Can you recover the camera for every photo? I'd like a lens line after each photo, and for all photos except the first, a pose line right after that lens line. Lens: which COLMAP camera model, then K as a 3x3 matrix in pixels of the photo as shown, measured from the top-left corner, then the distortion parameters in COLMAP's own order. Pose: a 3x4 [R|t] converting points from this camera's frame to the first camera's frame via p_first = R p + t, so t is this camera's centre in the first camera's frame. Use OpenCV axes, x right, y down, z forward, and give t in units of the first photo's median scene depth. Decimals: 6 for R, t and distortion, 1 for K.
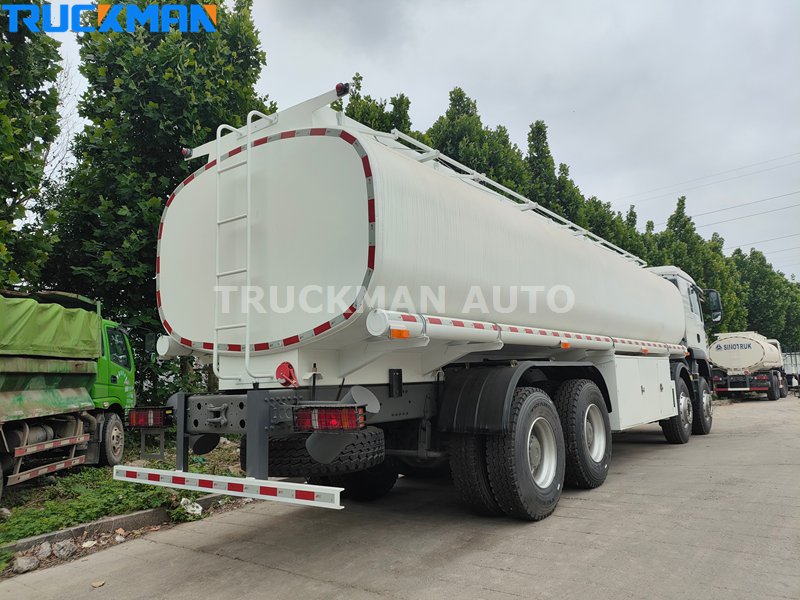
lens RADIAL K [[595.2, 0, 400.0], [0, 595.2, 300.0], [0, 0, 1]] dist [0.039339, -0.006966]
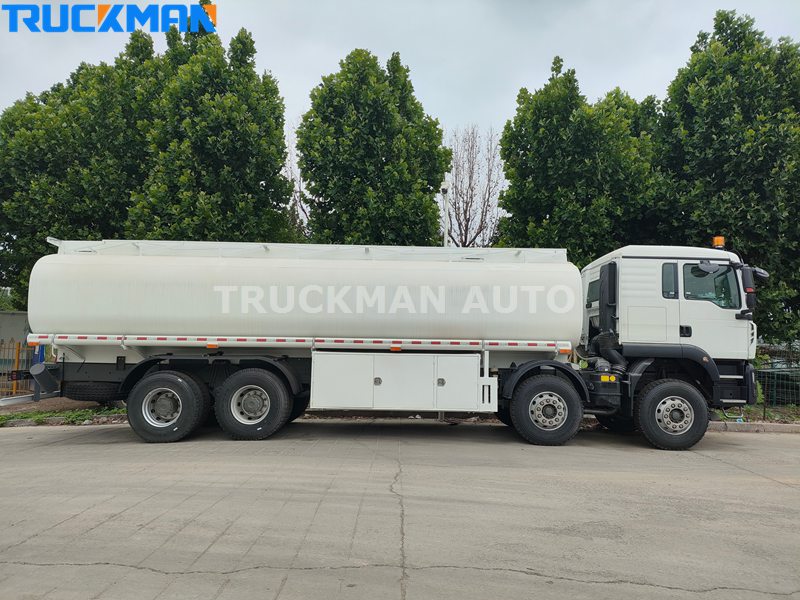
lens RADIAL K [[595.2, 0, 400.0], [0, 595.2, 300.0], [0, 0, 1]] dist [0.039339, -0.006966]
pose [[0.582909, -0.031957, -0.811909, 1.511178], [0.072660, 0.997273, 0.012913, -0.021522], [0.809282, -0.066521, 0.583641, 0.410583]]
